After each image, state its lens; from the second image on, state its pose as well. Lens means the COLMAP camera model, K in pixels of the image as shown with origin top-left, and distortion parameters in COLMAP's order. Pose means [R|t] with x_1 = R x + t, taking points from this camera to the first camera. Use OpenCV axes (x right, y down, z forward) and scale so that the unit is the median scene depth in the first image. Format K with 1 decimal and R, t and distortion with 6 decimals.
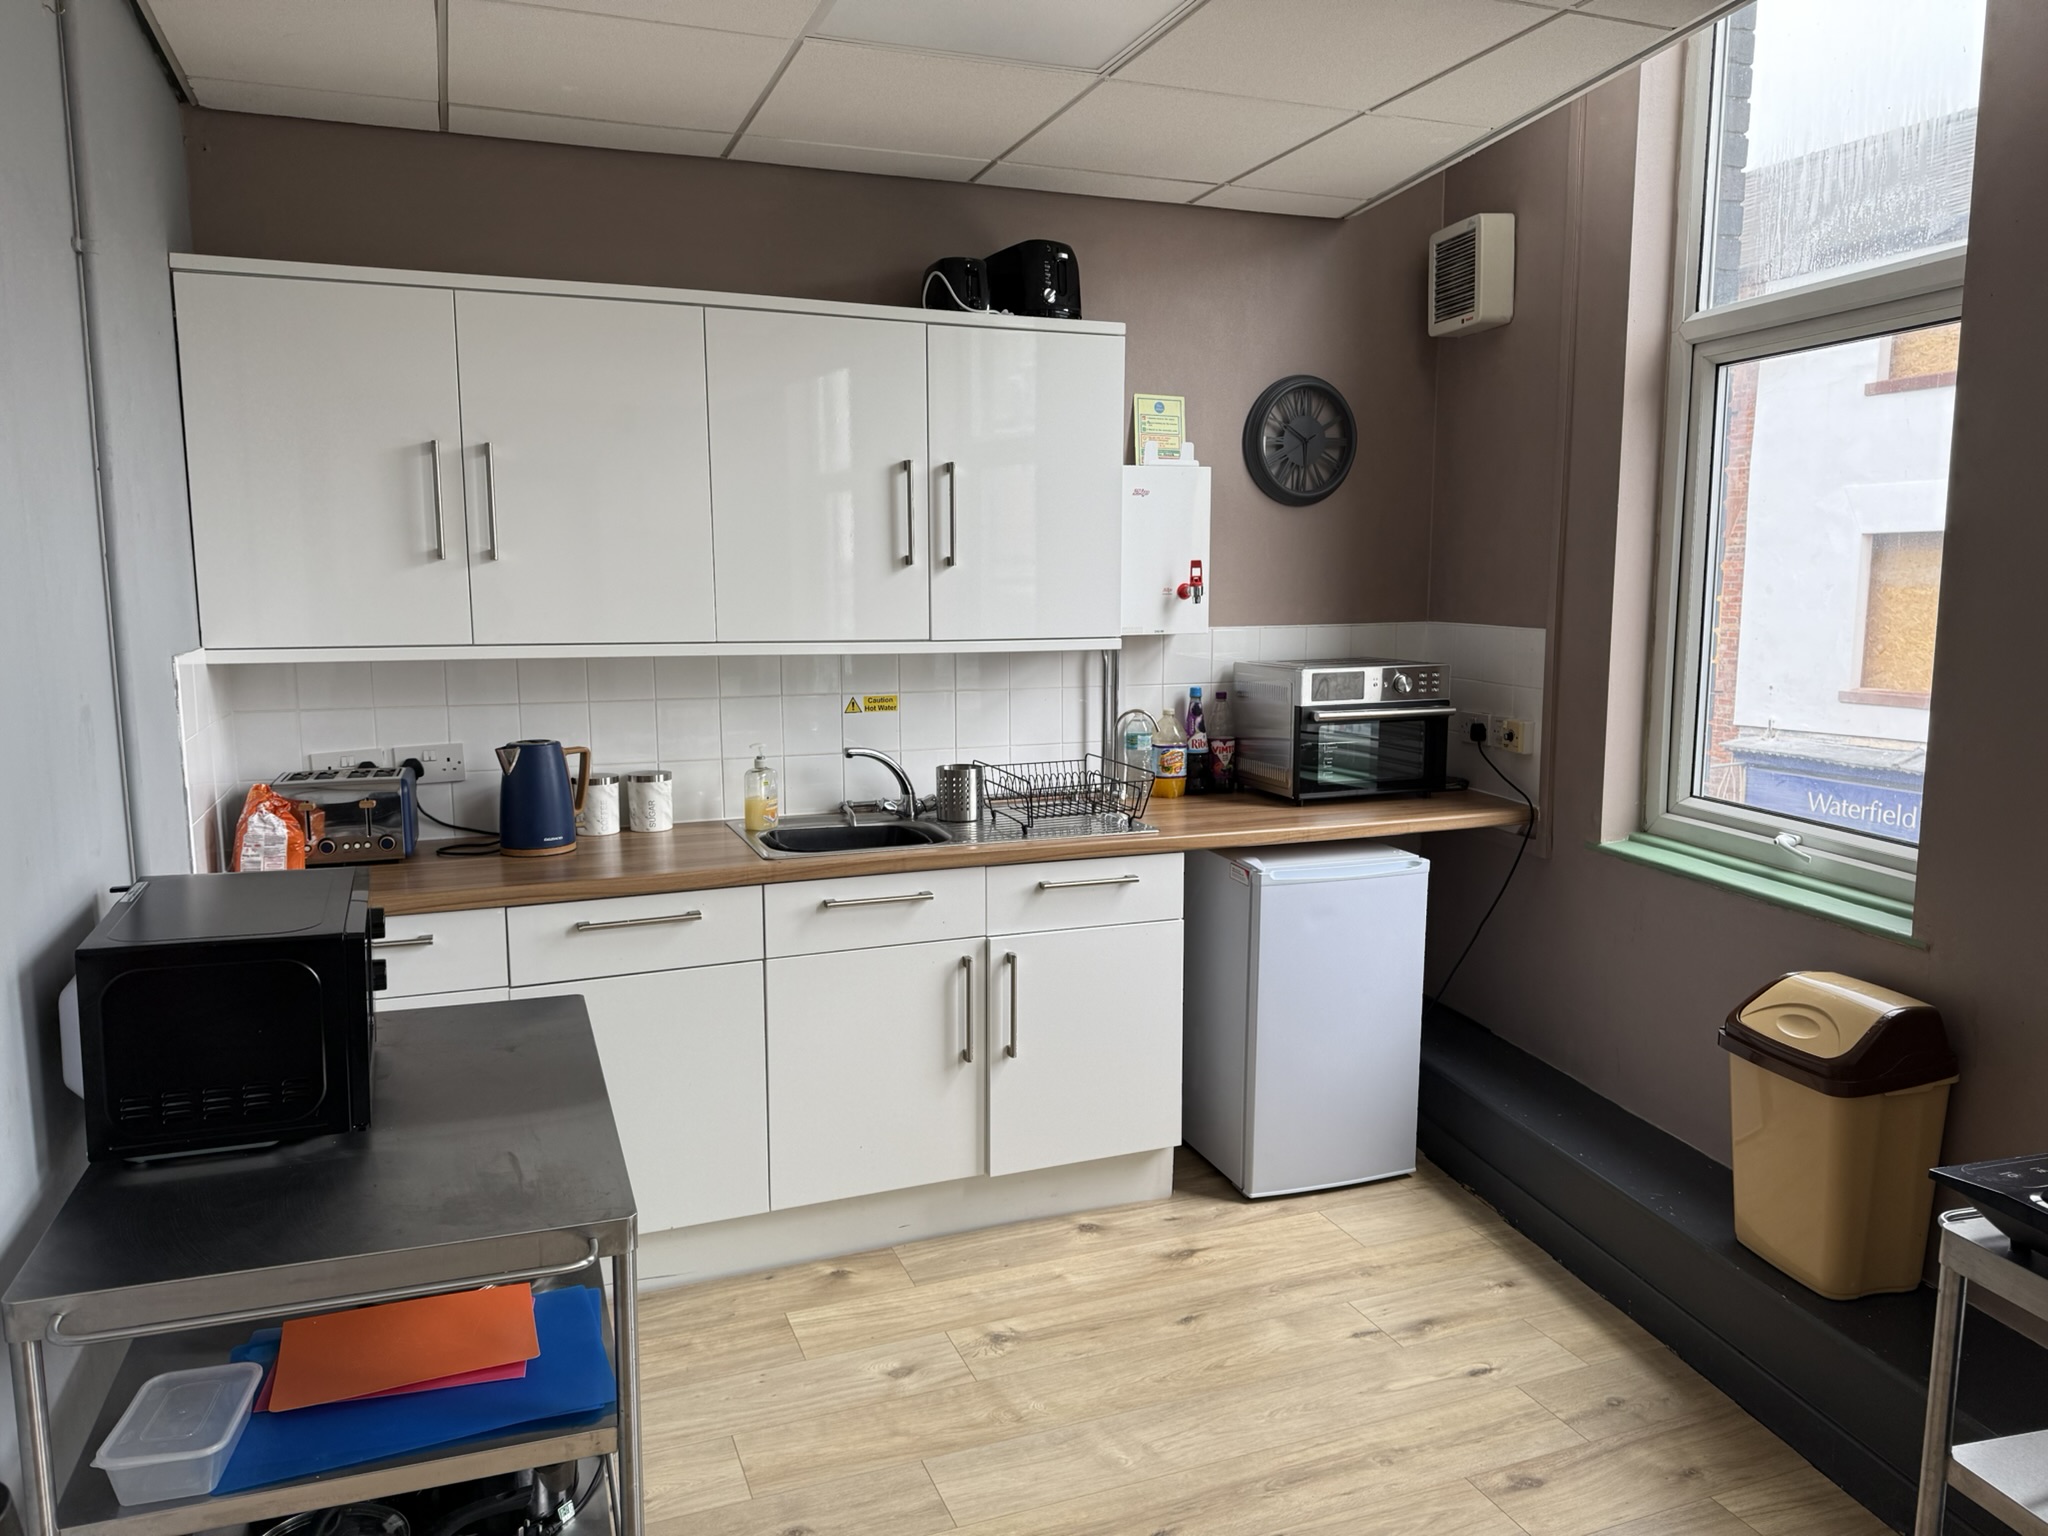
lens RADIAL K [[1451.3, 0, 1012.2], [0, 1451.3, 748.5], [0, 0, 1]] dist [0.151392, -0.258102]
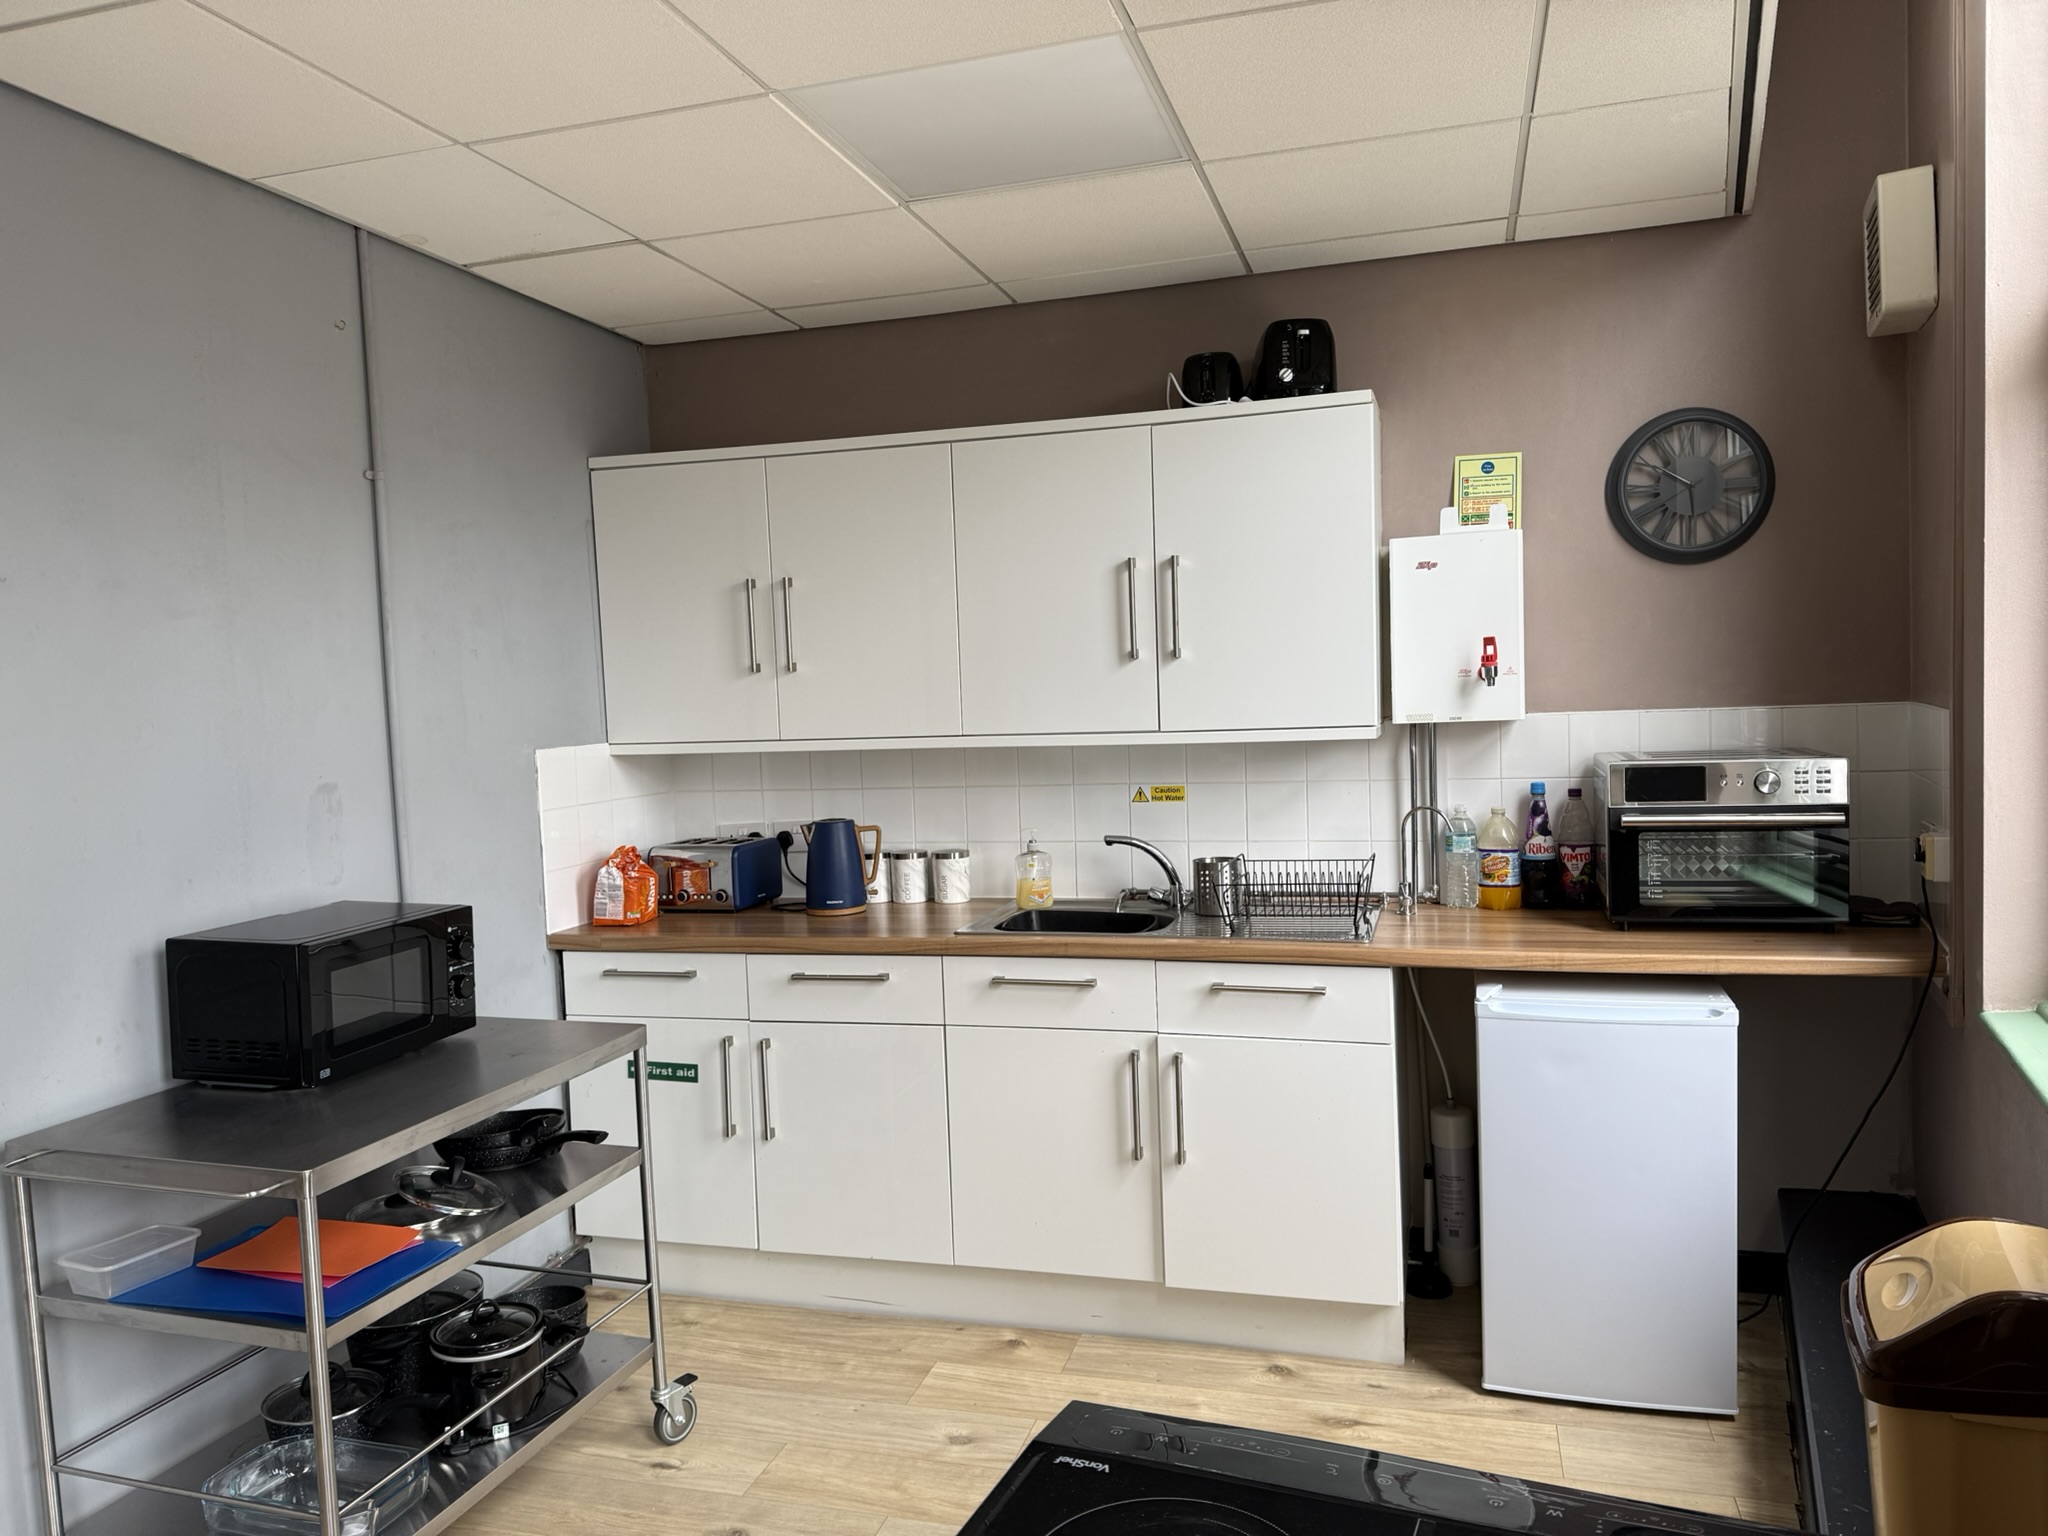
lens RADIAL K [[1451.3, 0, 1012.2], [0, 1451.3, 748.5], [0, 0, 1]] dist [0.151392, -0.258102]
pose [[0.785699, 0.000015, -0.618610, 0.485600], [-0.036891, 0.998221, -0.046832, -0.011683], [0.617509, 0.059617, 0.784302, 0.147134]]
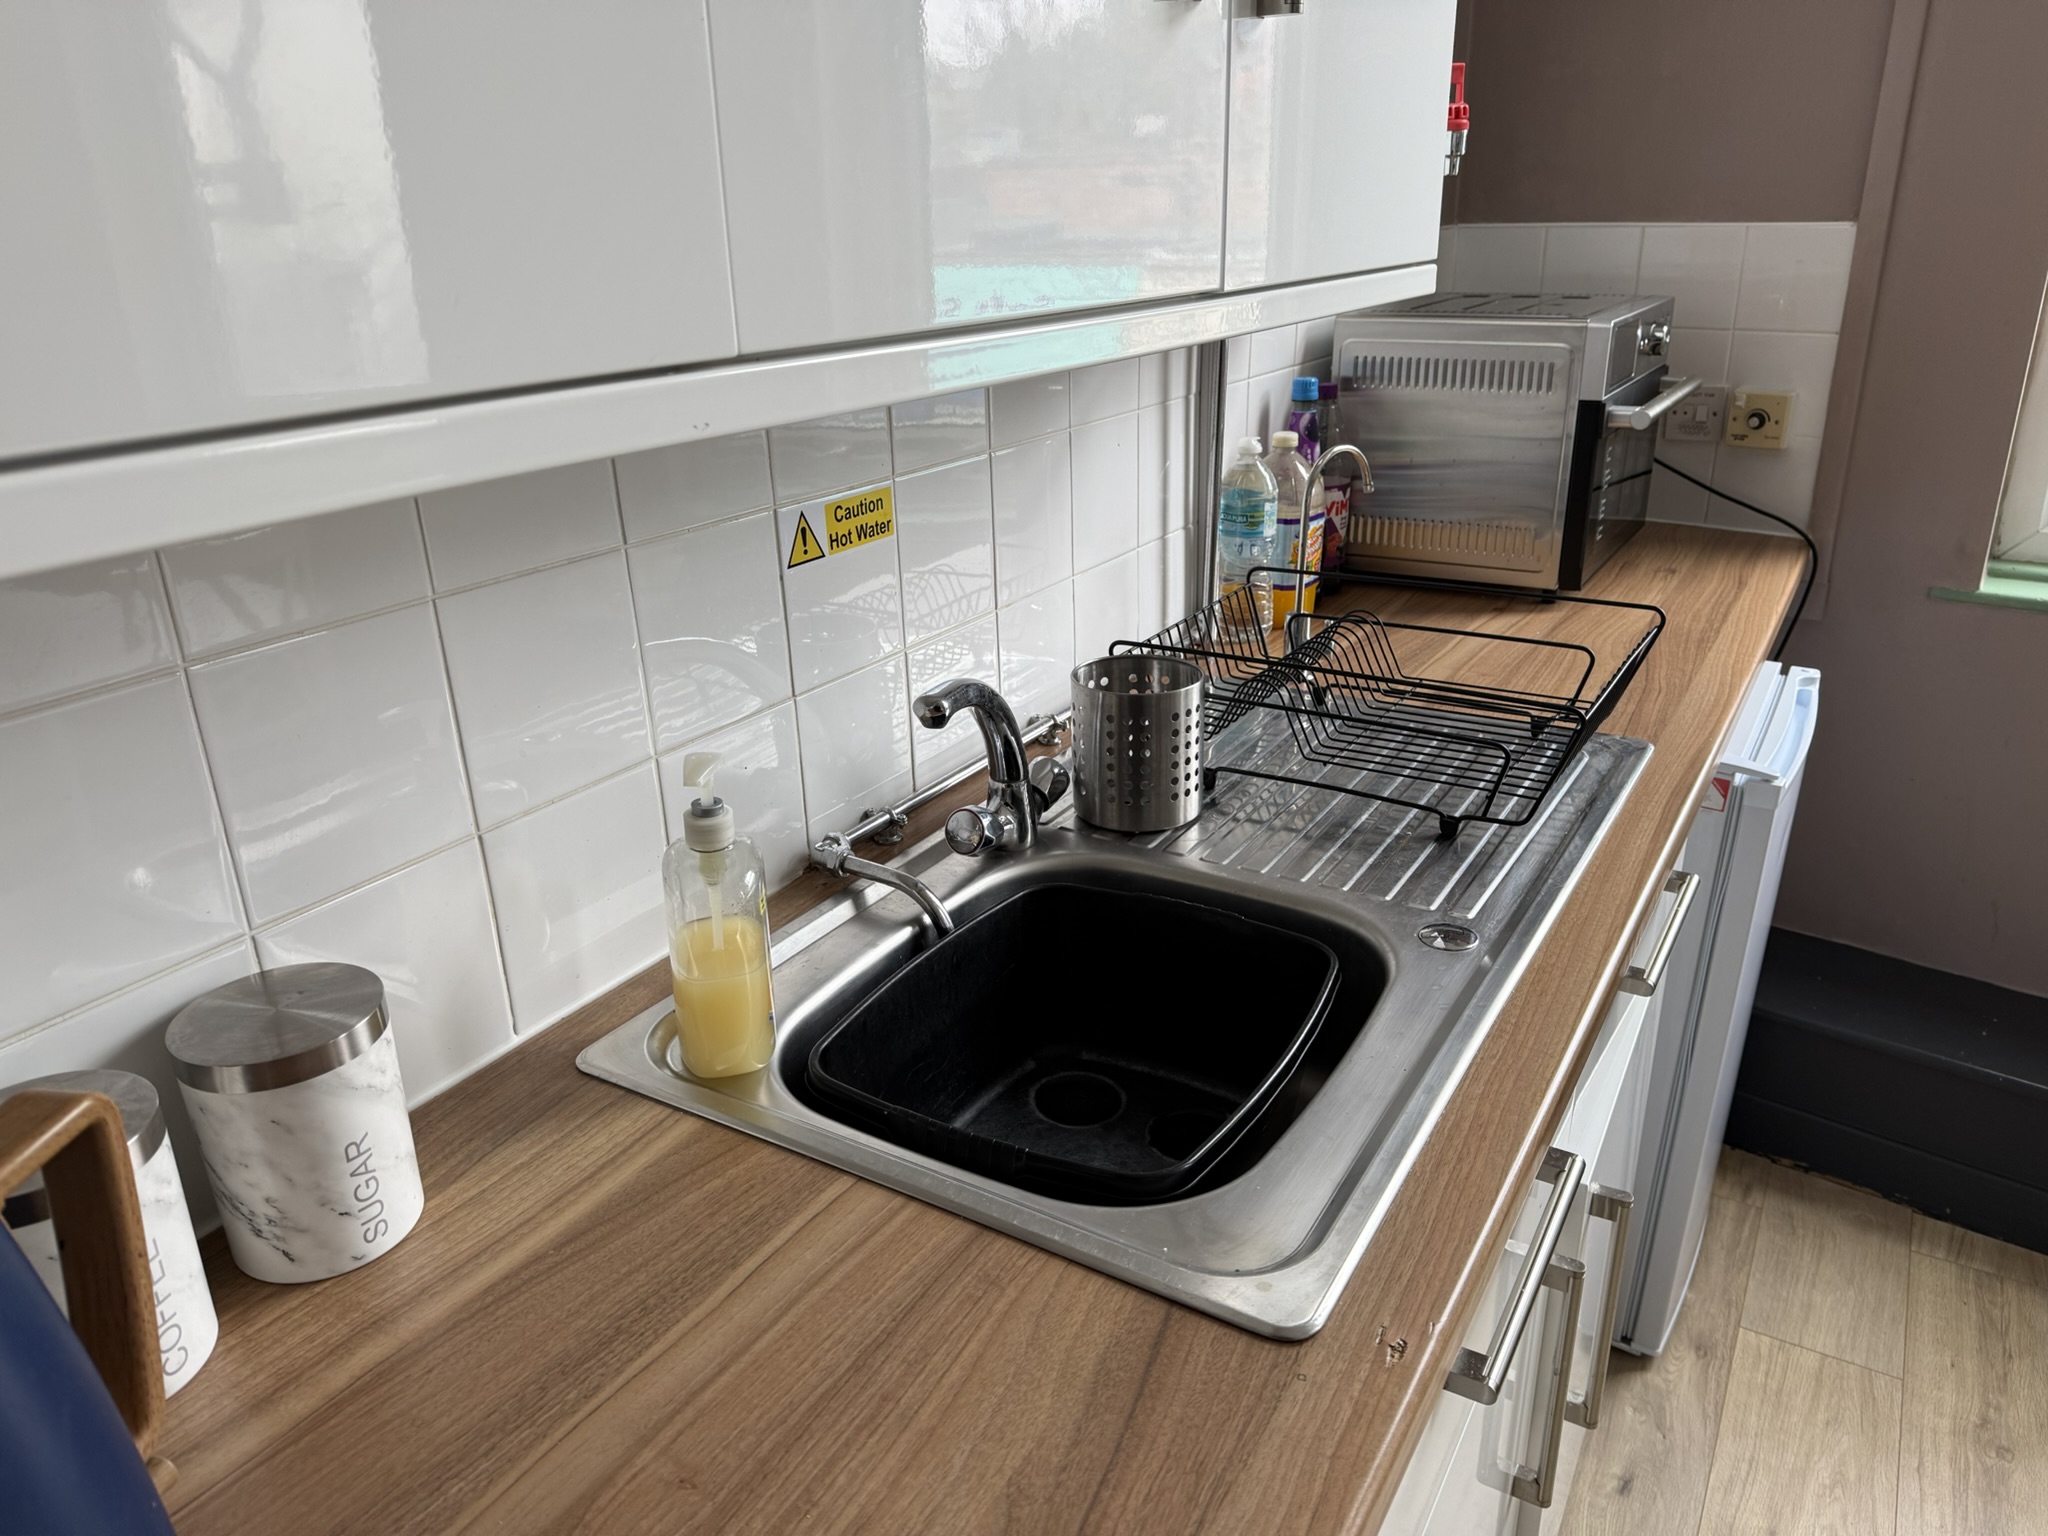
lens RADIAL K [[1451.3, 0, 1012.2], [0, 1451.3, 748.5], [0, 0, 1]] dist [0.151392, -0.258102]
pose [[0.796772, -0.227208, 0.559938, -0.276683], [0.092728, 0.961618, 0.258249, -0.067397], [-0.597123, -0.153844, 0.787259, 0.771225]]
